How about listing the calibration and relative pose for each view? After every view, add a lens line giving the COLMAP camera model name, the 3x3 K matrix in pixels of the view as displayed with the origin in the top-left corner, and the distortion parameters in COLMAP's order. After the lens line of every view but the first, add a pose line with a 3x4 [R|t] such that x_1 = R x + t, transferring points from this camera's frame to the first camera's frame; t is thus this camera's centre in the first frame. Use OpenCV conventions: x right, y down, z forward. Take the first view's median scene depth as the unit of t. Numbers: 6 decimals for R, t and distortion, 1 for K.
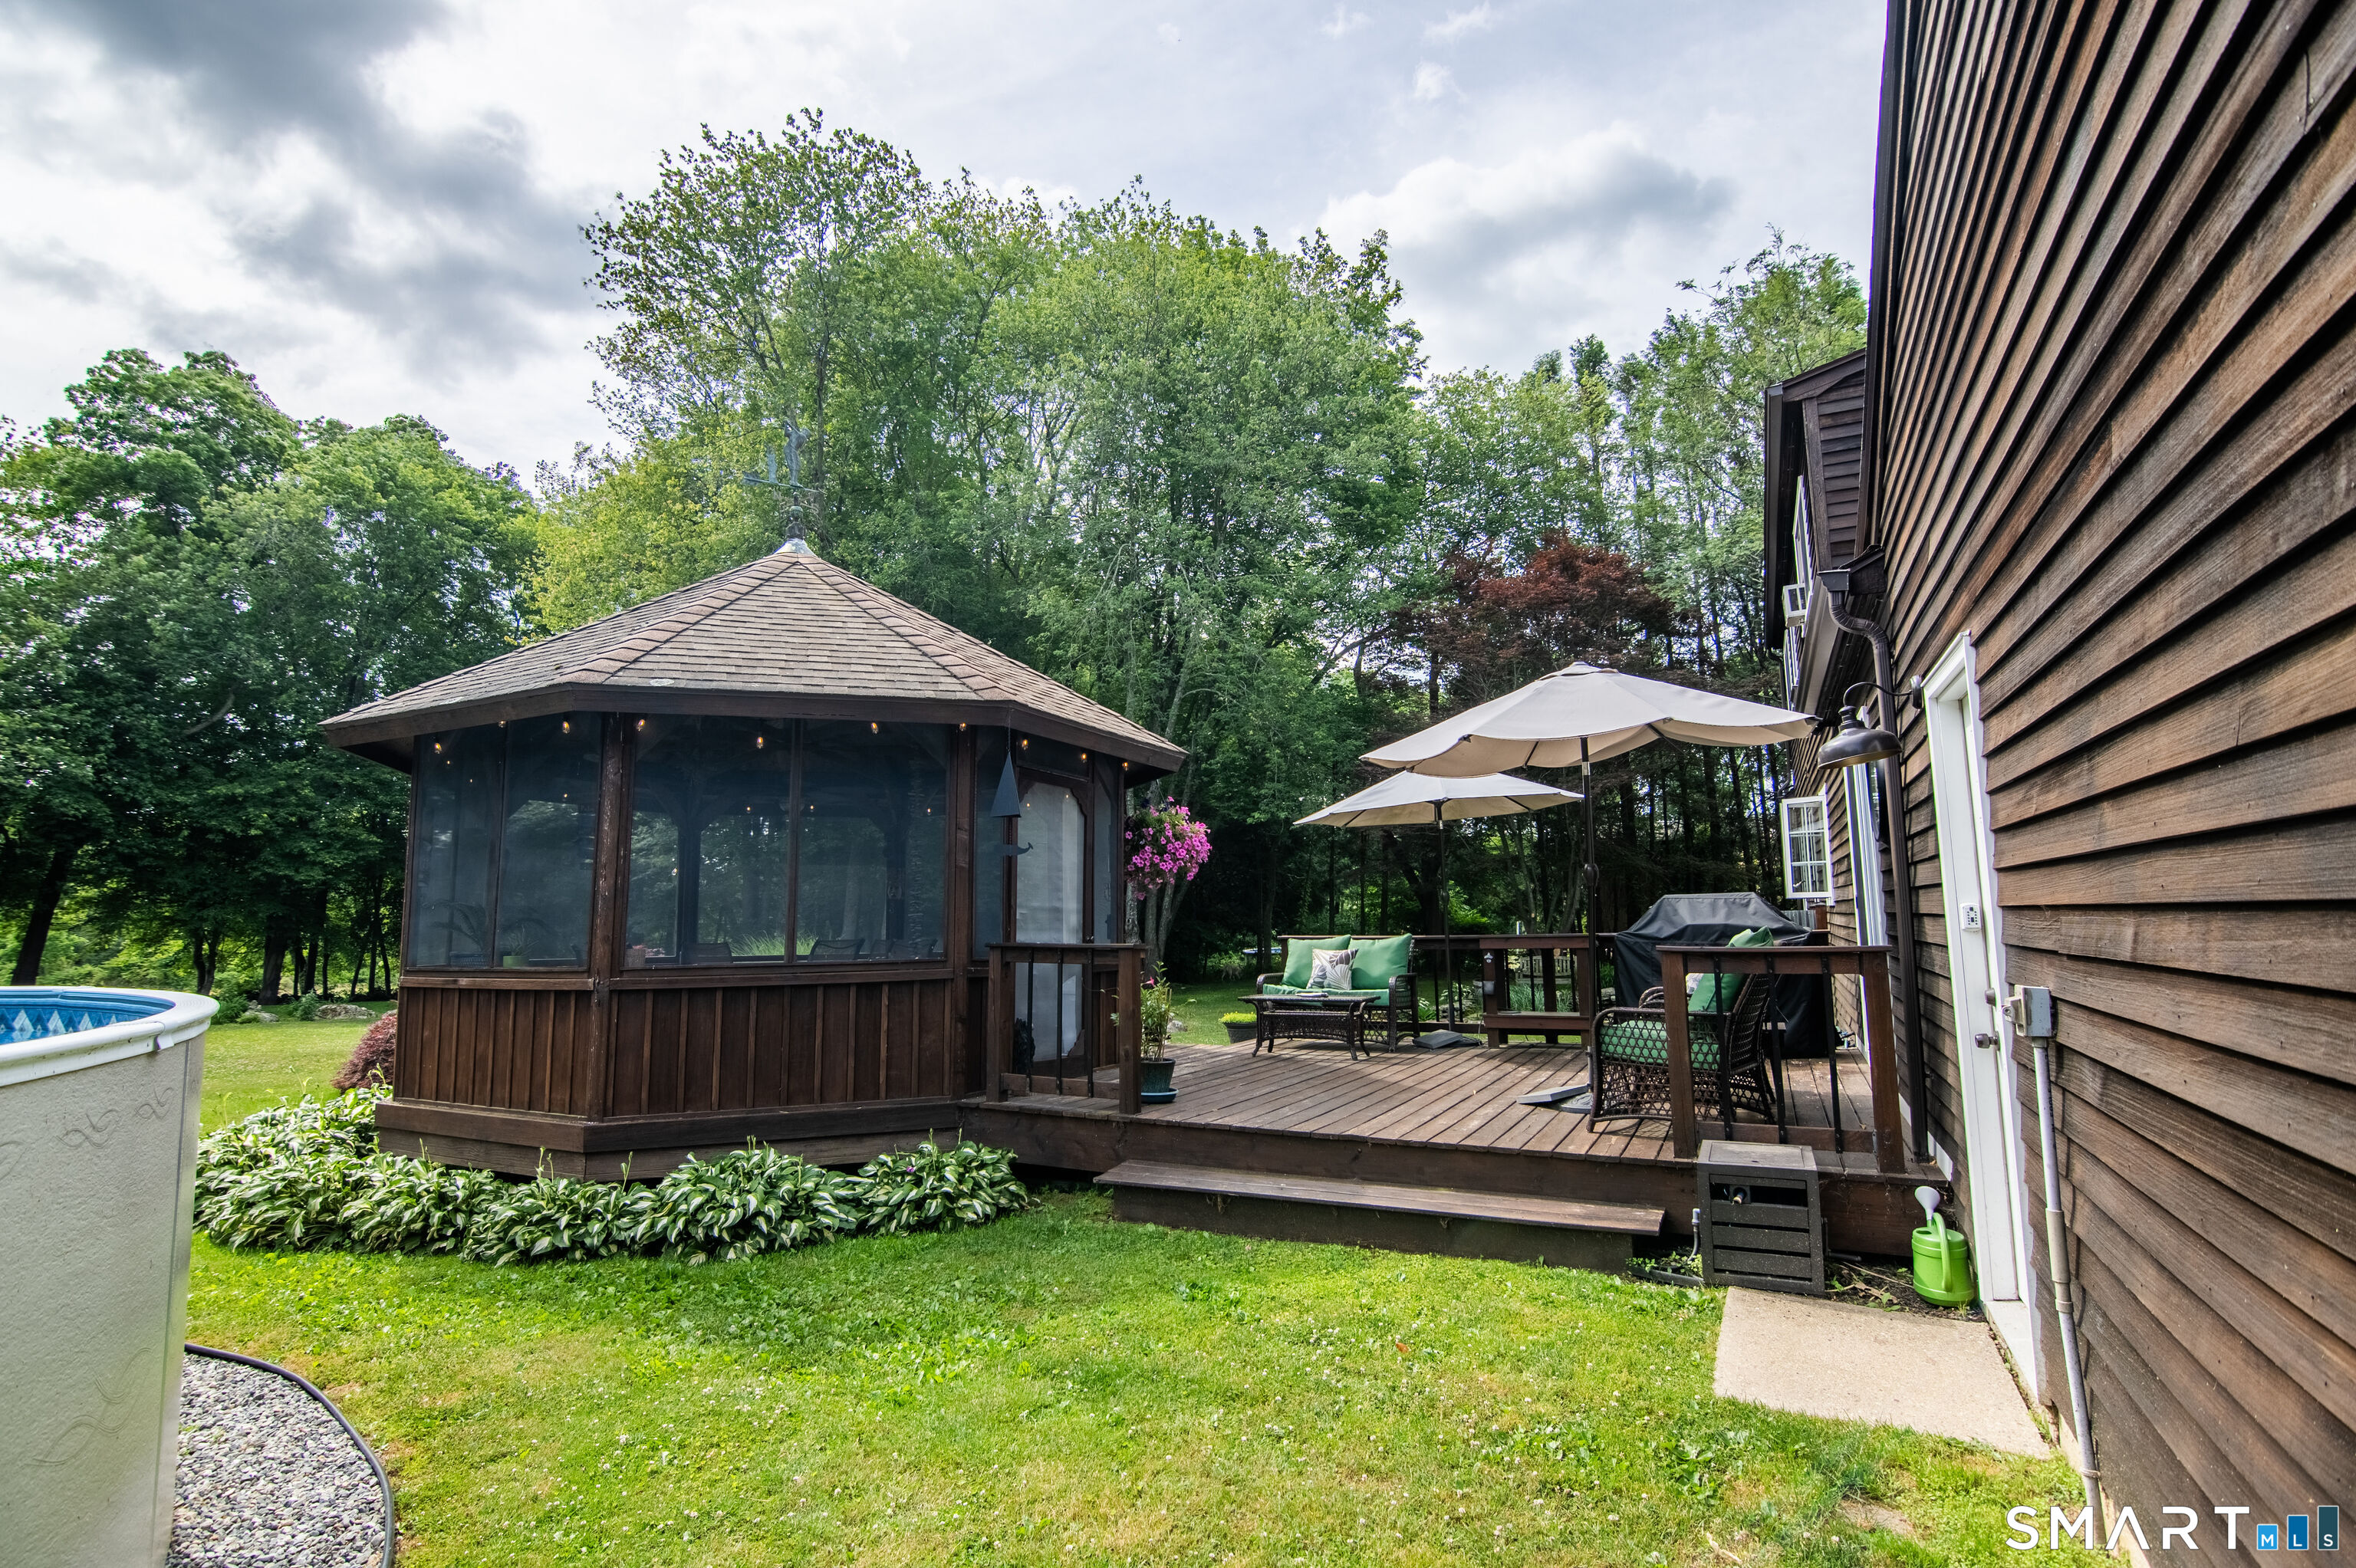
lens RADIAL K [[1165.9, 0, 1170.7], [0, 1165.9, 791.3], [0, 0, 1]] dist [-0.026413, 0.005879]
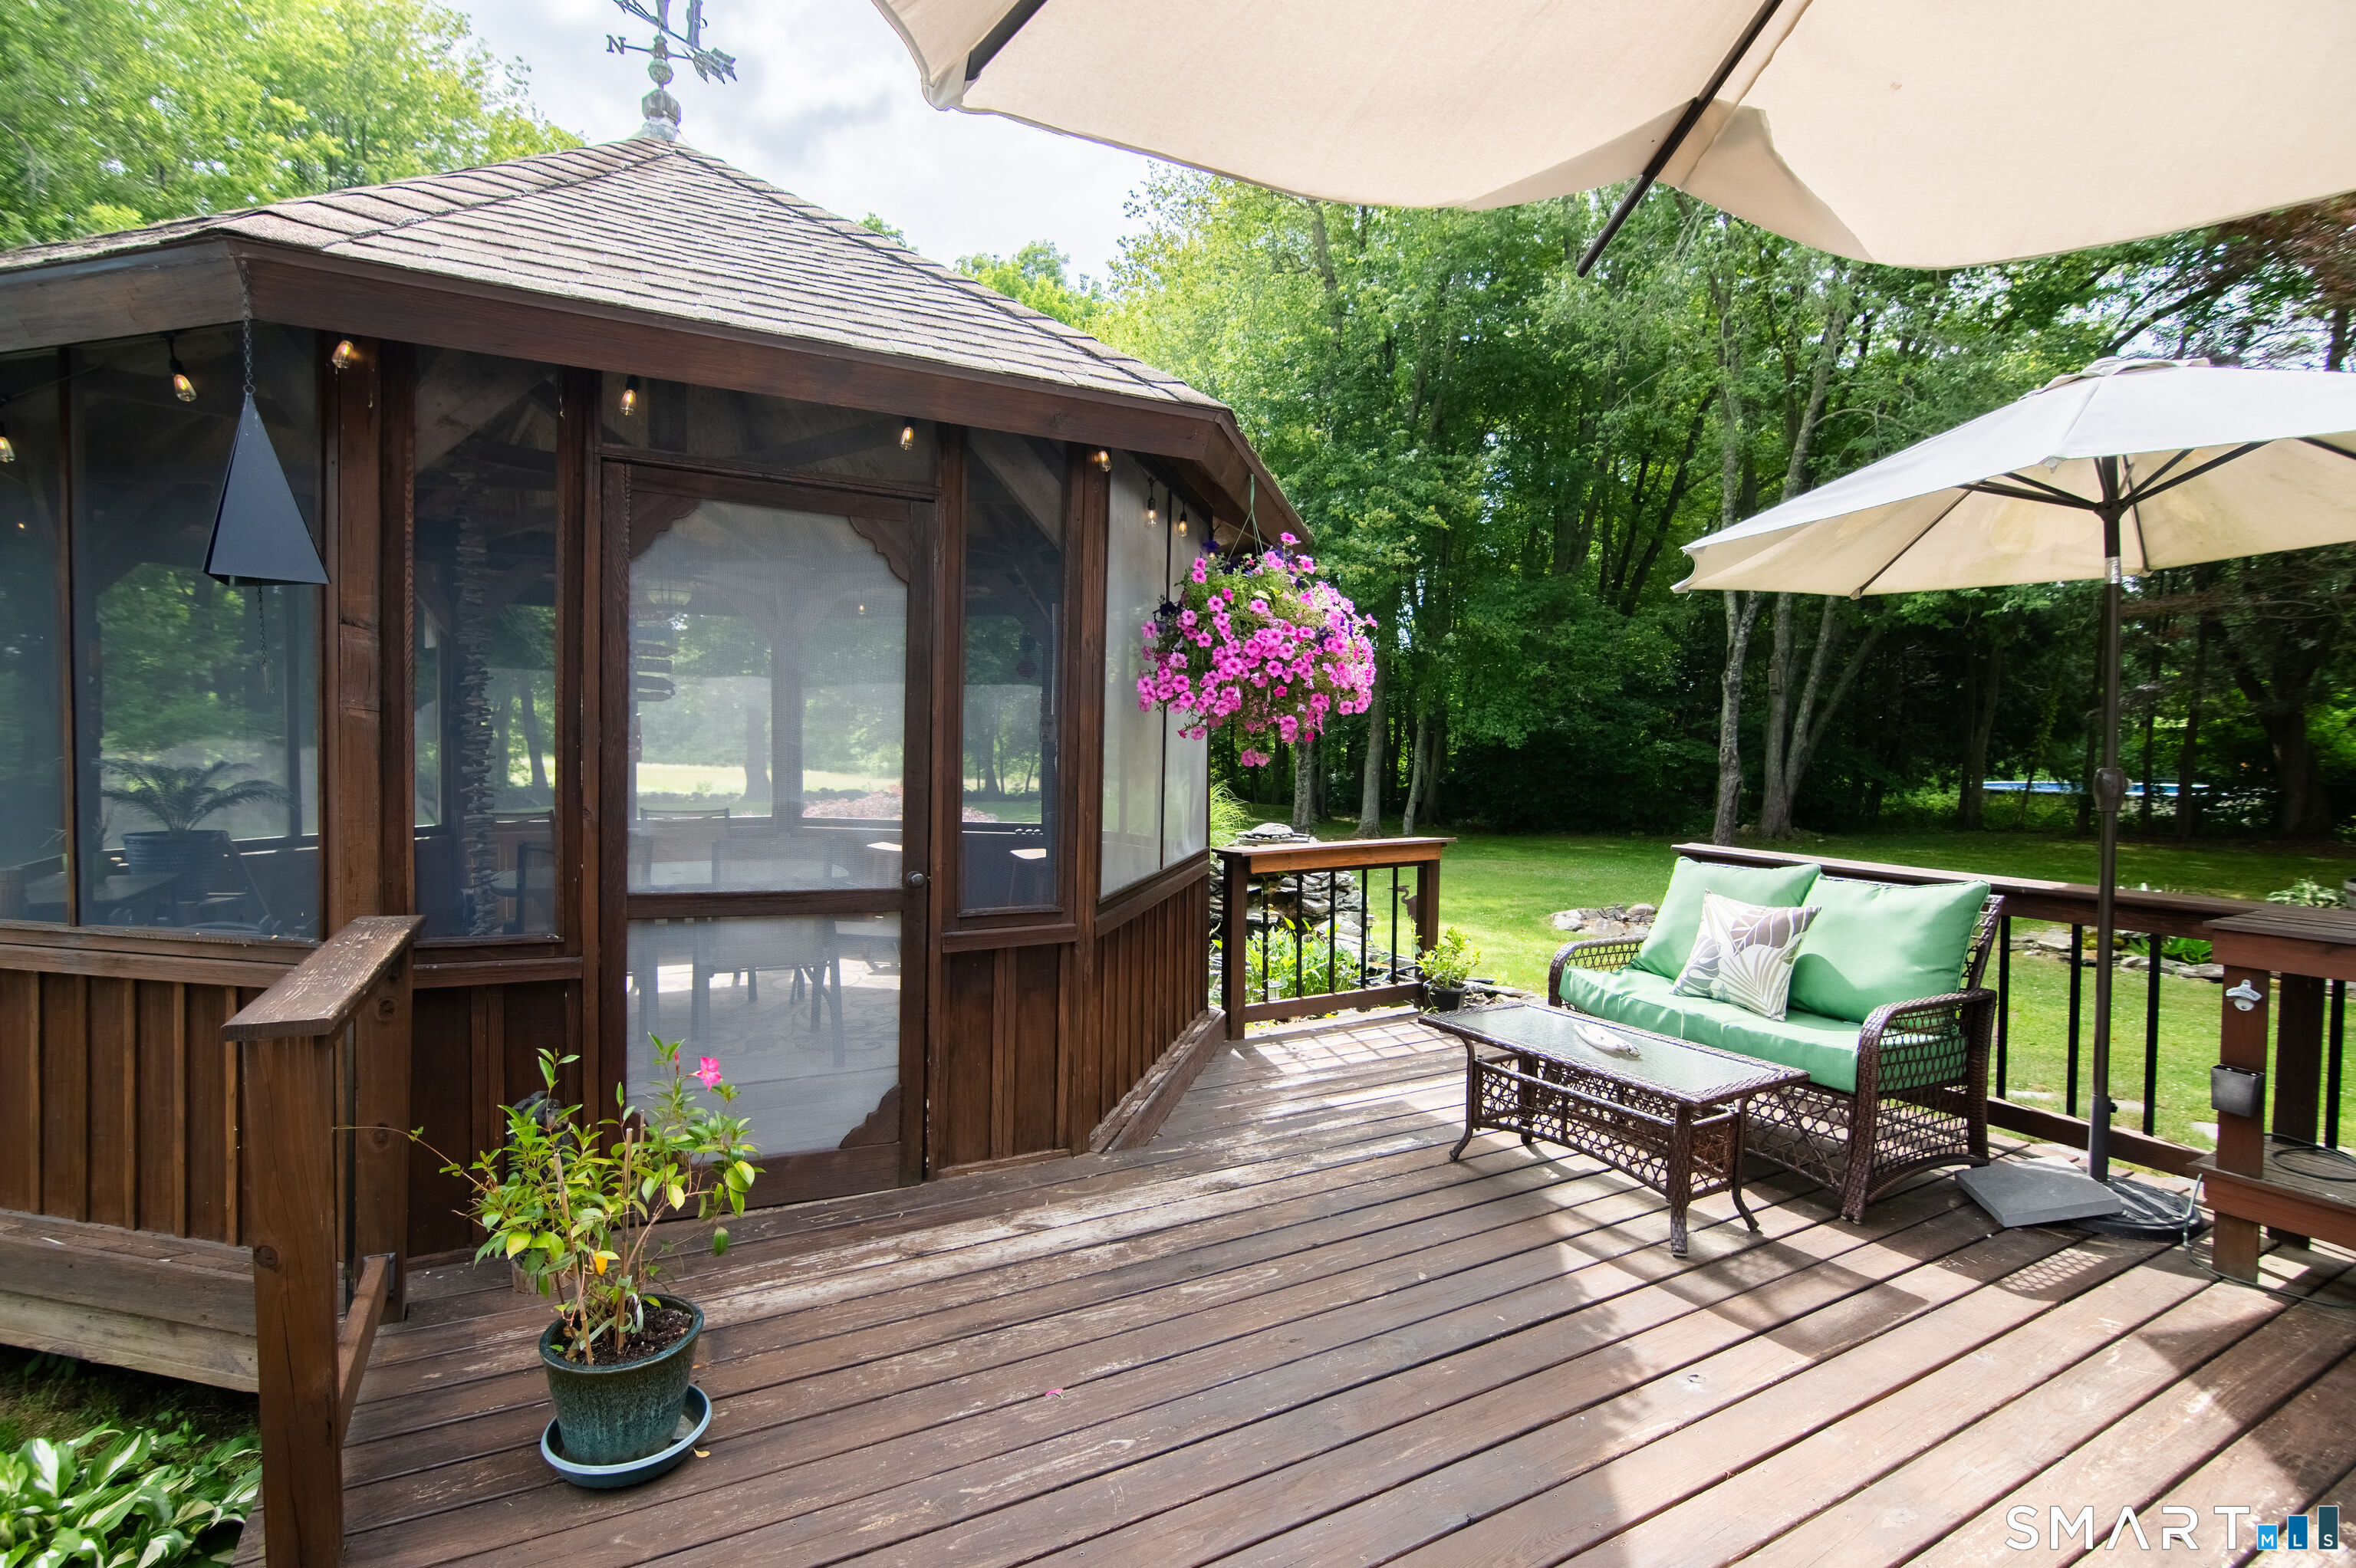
lens RADIAL K [[1165.9, 0, 1170.7], [0, 1165.9, 791.3], [0, 0, 1]] dist [-0.026413, 0.005879]
pose [[0.831732, 0.046248, -0.553247, 0.193610], [0.046724, 0.987158, 0.152762, 0.029617], [0.553207, -0.152907, 0.818890, 0.580851]]
